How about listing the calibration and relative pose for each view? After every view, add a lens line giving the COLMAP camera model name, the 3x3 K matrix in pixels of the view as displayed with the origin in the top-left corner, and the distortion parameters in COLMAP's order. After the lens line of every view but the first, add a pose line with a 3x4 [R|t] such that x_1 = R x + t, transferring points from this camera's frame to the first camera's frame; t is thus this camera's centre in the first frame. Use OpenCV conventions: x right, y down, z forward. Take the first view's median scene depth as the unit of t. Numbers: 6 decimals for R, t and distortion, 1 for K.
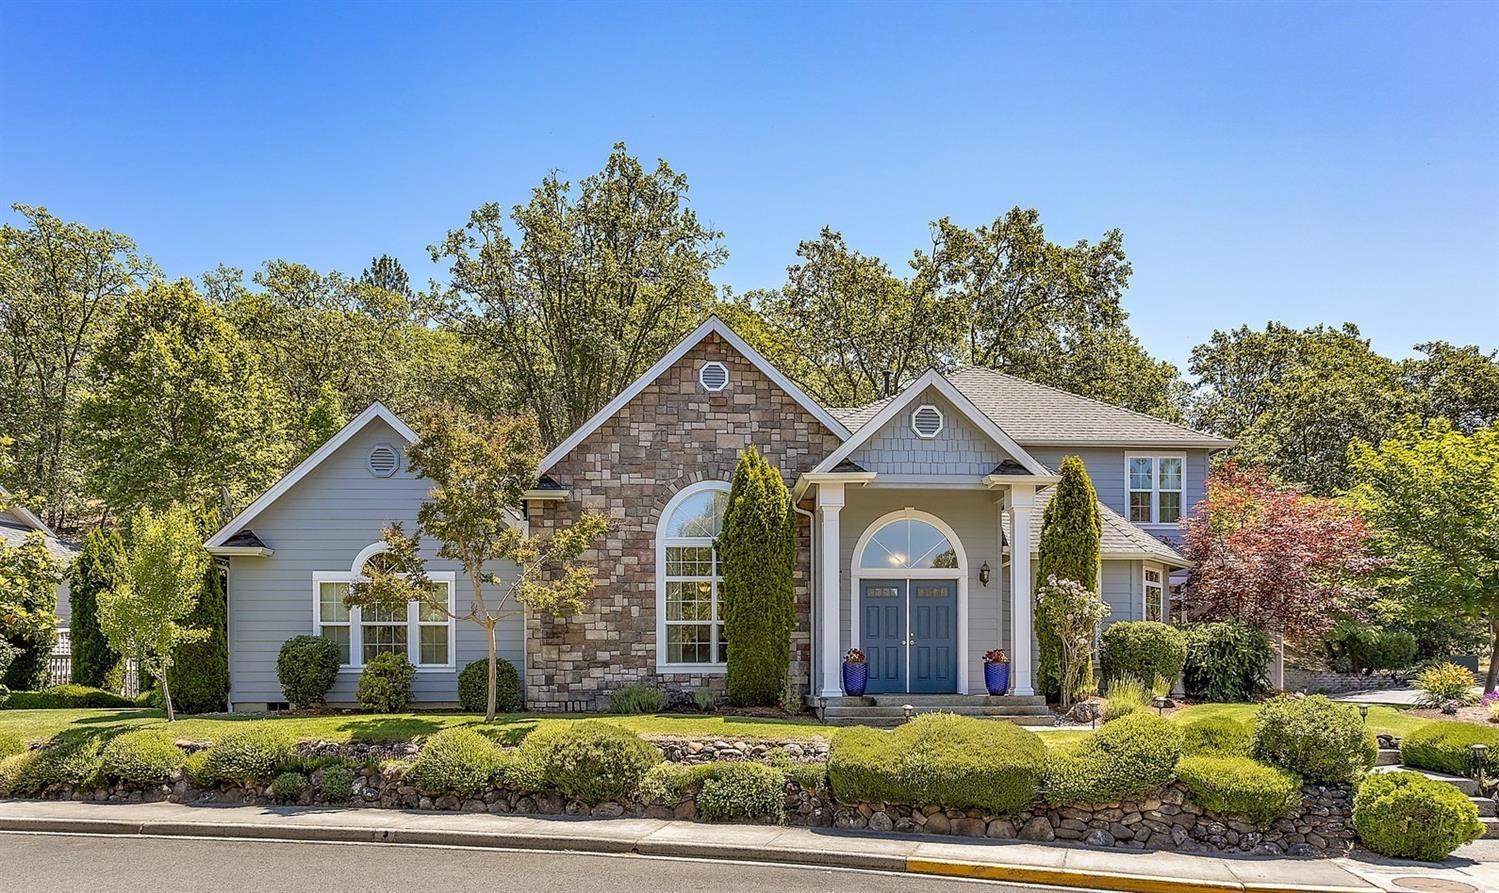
lens RADIAL K [[2169.0, 0, 749.5], [0, 2169.0, 446.5], [0, 0, 1]] dist [-0.032022, 0.009220]
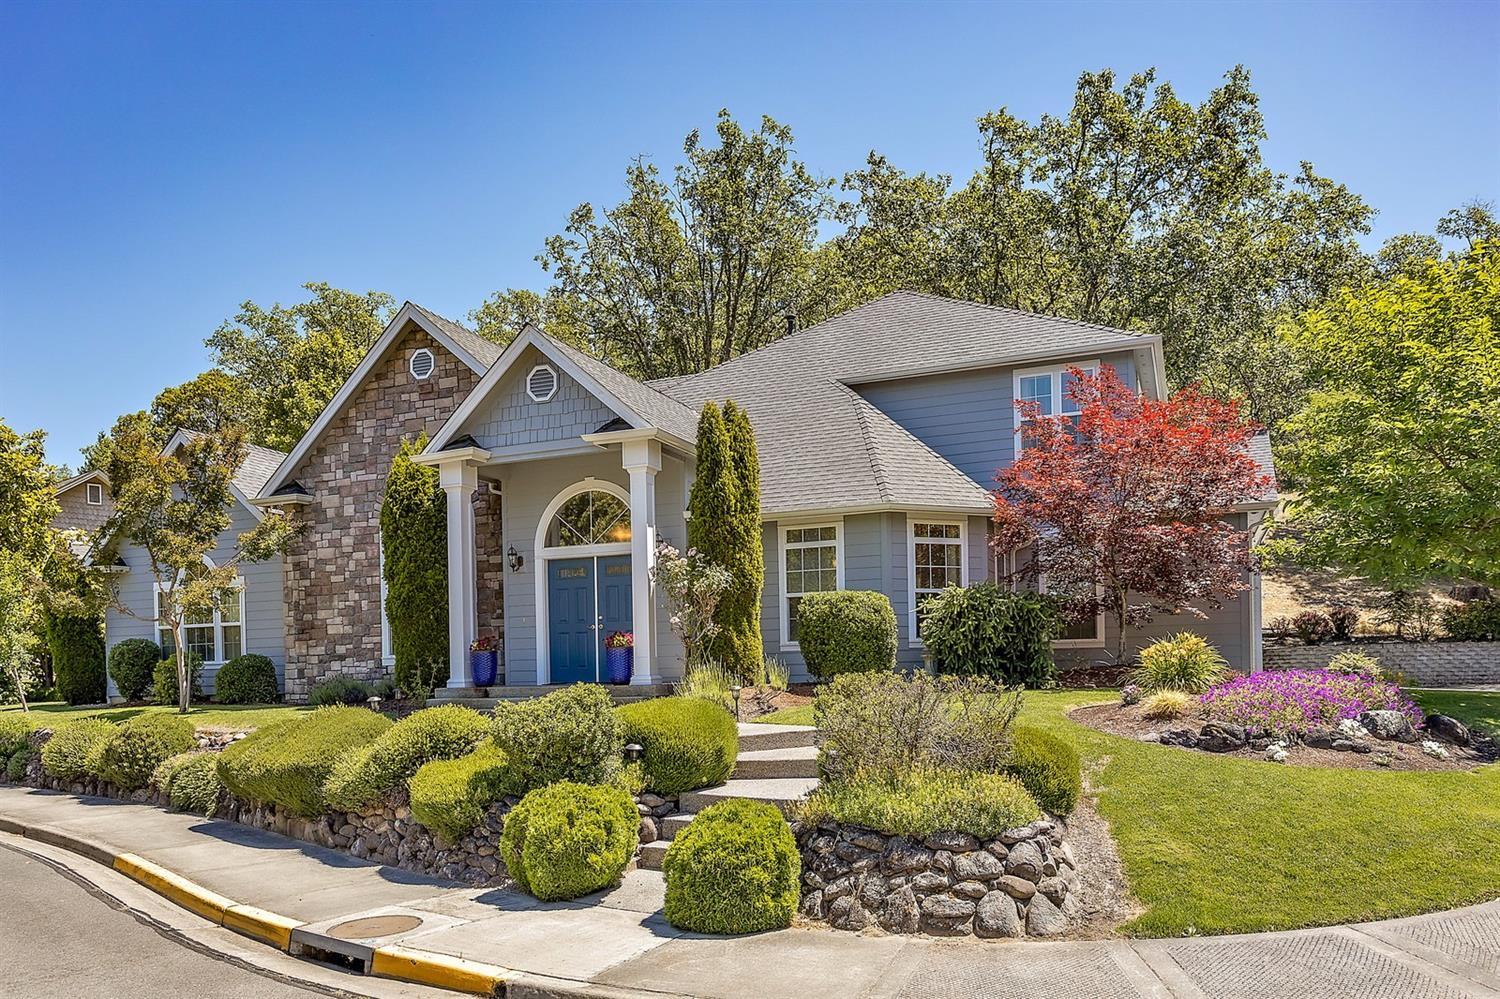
lens RADIAL K [[2098.1, 0, 750.0], [0, 2098.1, 499.5], [0, 0, 1]] dist [-0.012489, 0.034539]
pose [[0.615177, -0.076049, -0.784713, 0.829911], [0.100276, 0.994800, -0.017798, 0.061722], [0.781986, -0.067739, 0.619604, 0.528698]]
